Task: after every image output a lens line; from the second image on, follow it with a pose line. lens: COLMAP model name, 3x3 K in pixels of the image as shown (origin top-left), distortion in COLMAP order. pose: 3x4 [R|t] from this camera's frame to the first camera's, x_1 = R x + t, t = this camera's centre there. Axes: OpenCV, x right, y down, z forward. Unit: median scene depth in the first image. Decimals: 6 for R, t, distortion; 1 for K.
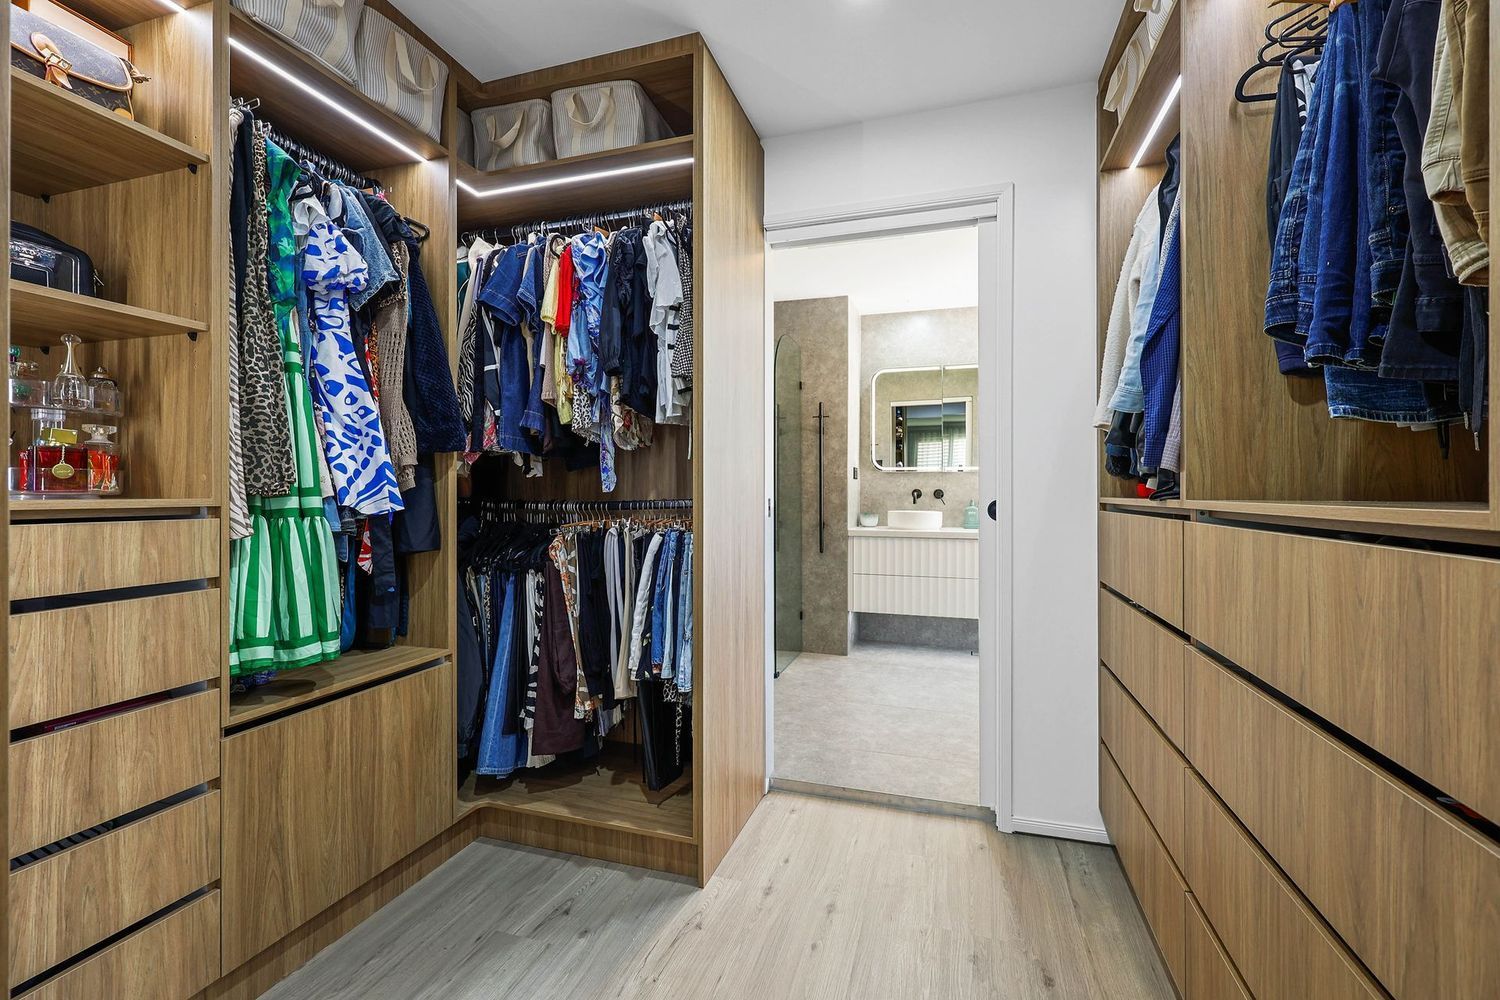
lens RADIAL K [[625.5, 0, 743.7], [0, 625.5, 487.2], [0, 0, 1]] dist [0.000706, -0.000240]
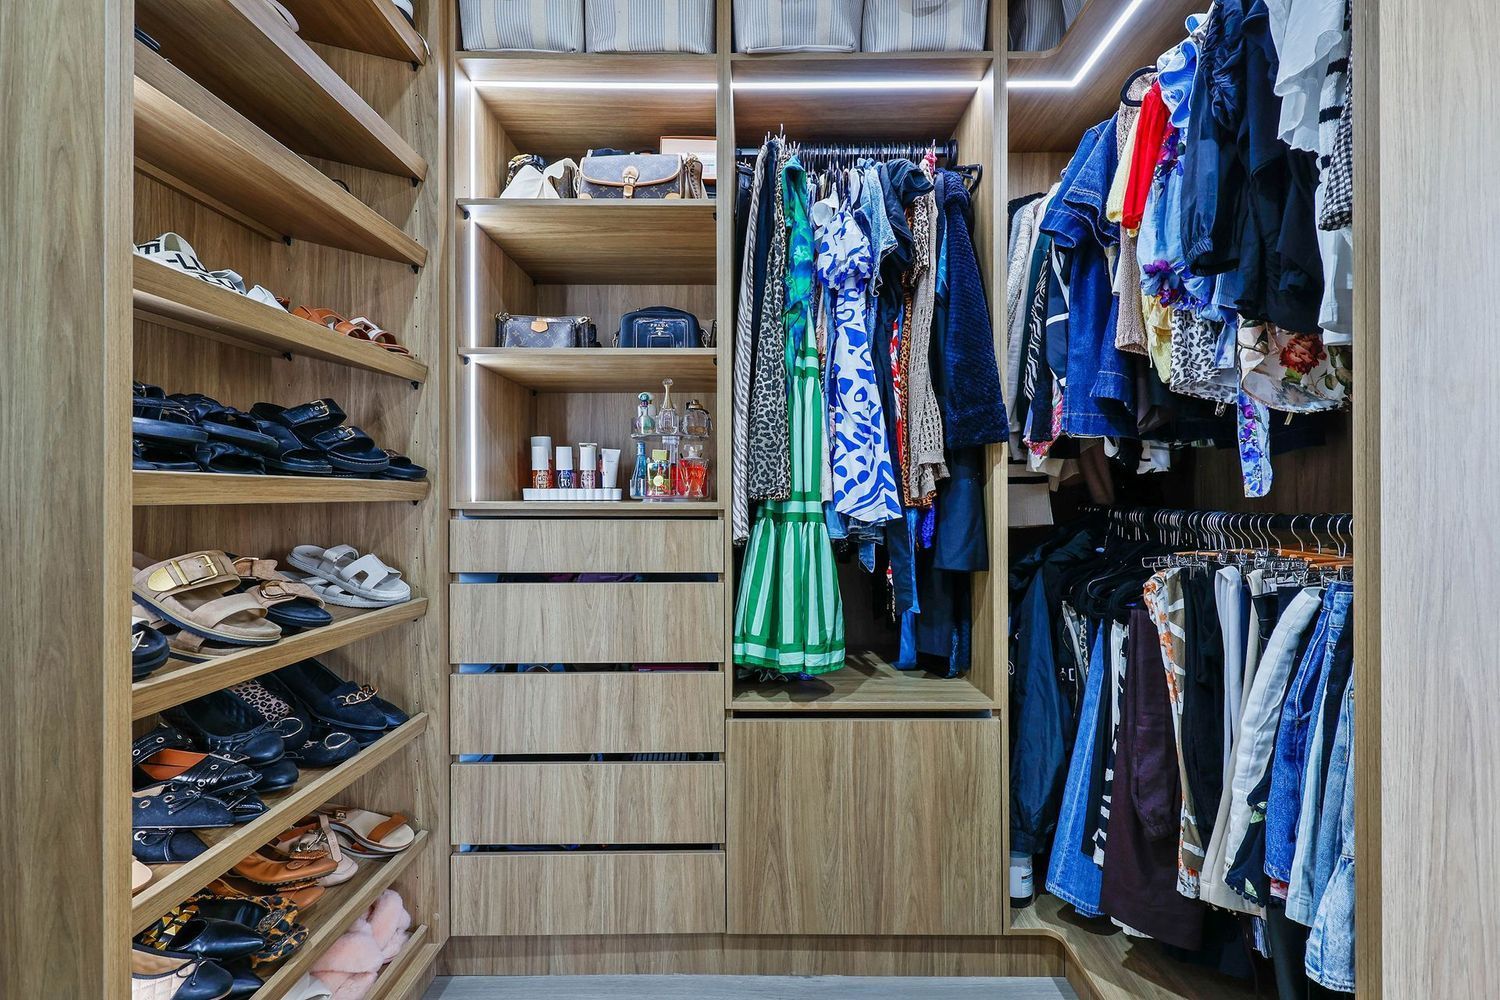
lens RADIAL K [[625.5, 0, 751.2], [0, 625.5, 494.8], [0, 0, 1]] dist [0.000706, -0.000240]
pose [[0.318164, -0.003042, -0.948031, 0.192745], [0.006710, 0.999977, -0.000957, 0.005009], [0.948012, -0.006057, 0.318177, 0.570660]]
